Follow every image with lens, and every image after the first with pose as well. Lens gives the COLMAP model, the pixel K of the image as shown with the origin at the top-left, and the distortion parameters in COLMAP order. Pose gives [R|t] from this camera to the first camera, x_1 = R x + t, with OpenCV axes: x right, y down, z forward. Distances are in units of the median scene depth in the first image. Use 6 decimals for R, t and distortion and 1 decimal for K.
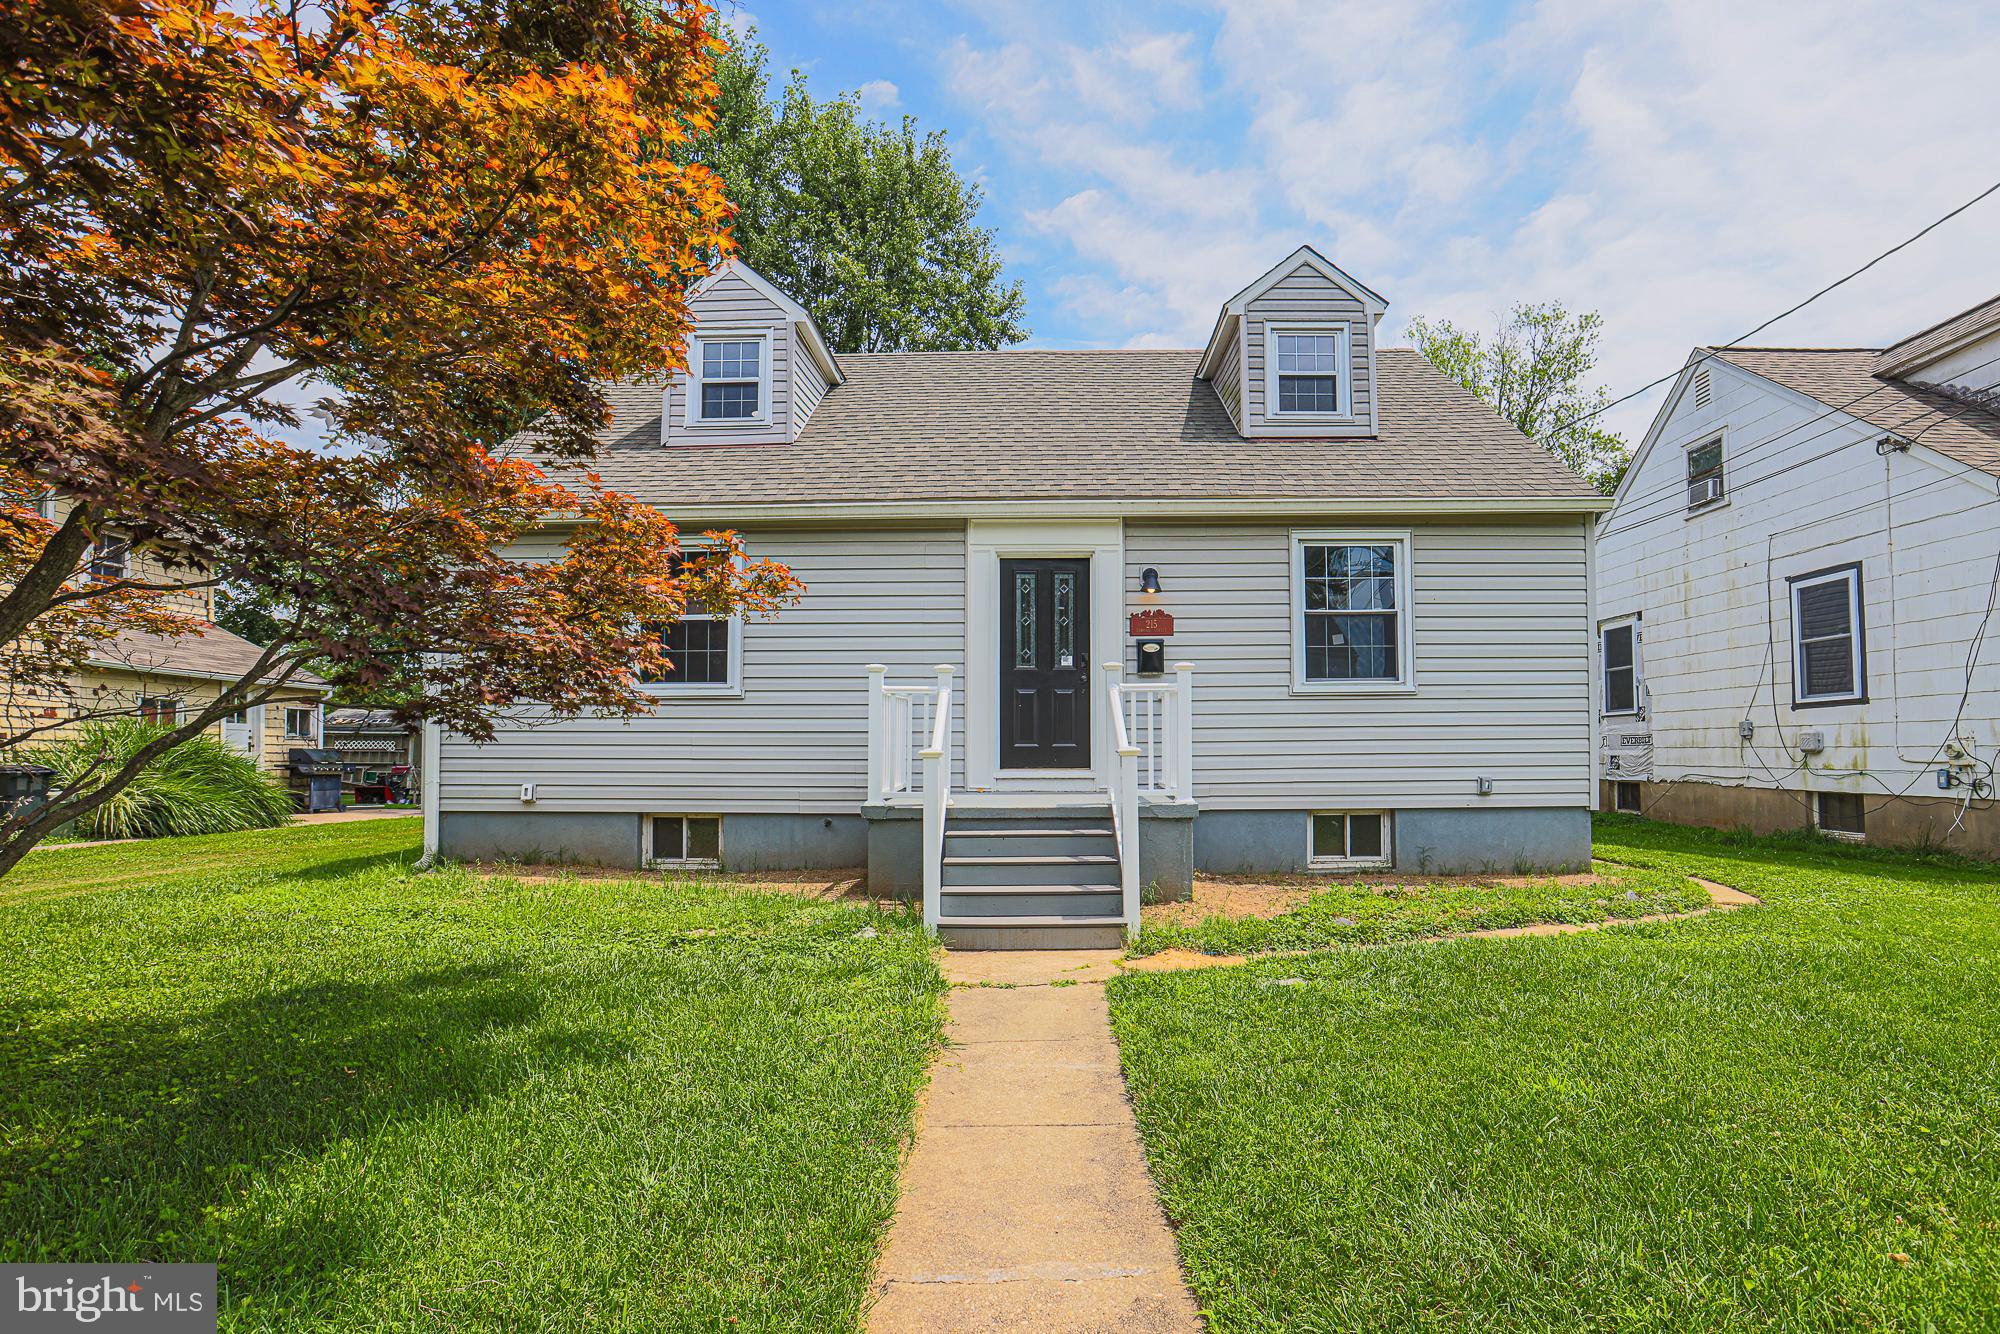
lens RADIAL K [[974.8, 0, 991.2], [0, 974.8, 701.6], [0, 0, 1]] dist [-0.039387, 0.010539]
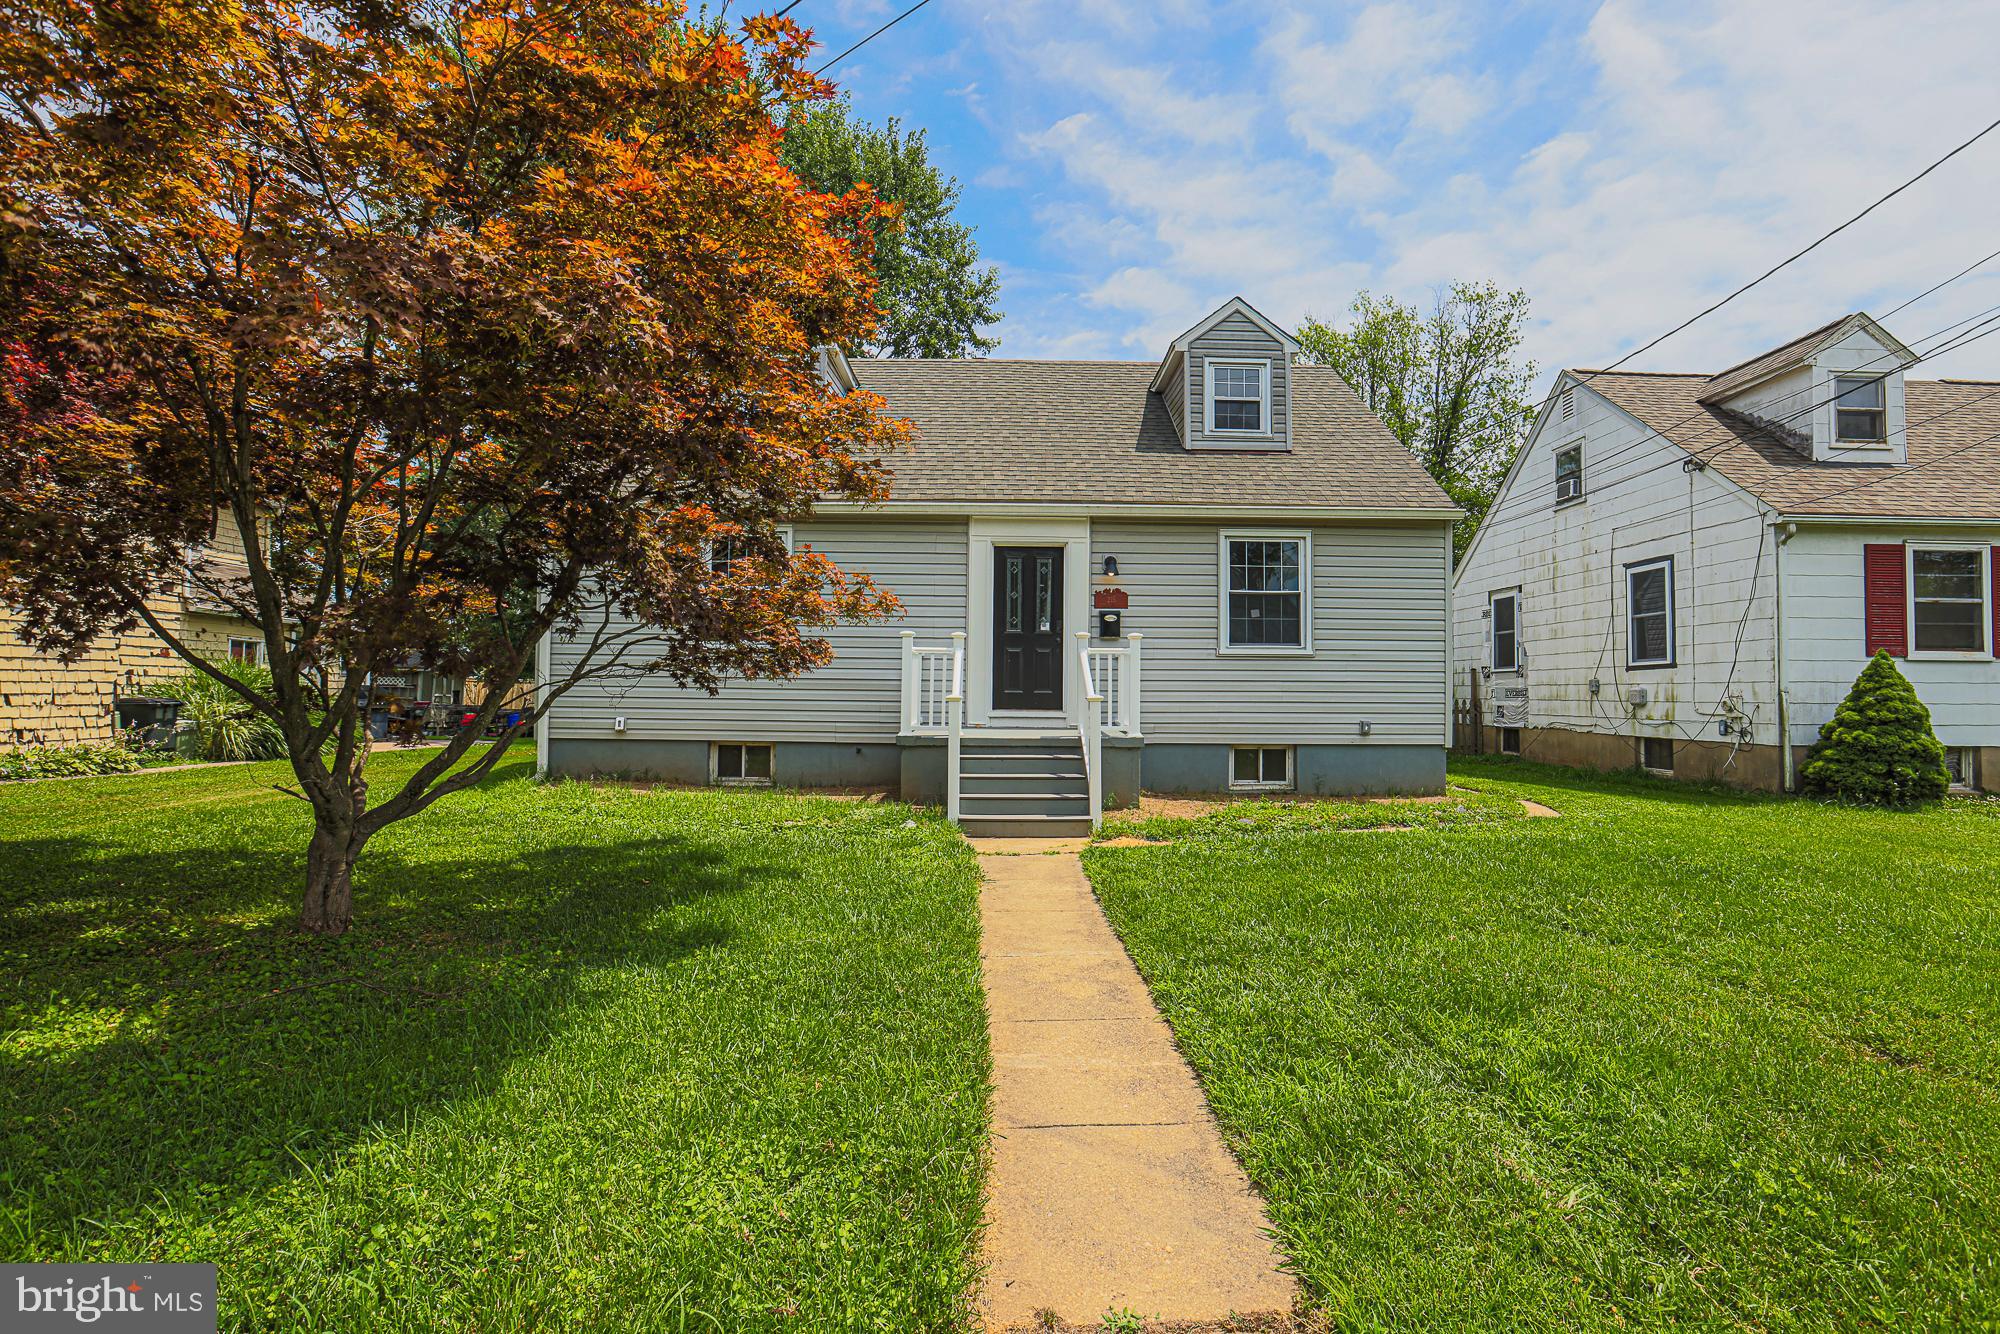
lens RADIAL K [[1067.6, 0, 946.1], [0, 1067.6, 625.1], [0, 0, 1]] dist [-0.015862, 0.000069]
pose [[0.999788, 0.013847, 0.015249, -0.072363], [-0.013677, 0.999844, -0.011164, -0.025353], [-0.015401, 0.010953, 0.999821, -0.396337]]
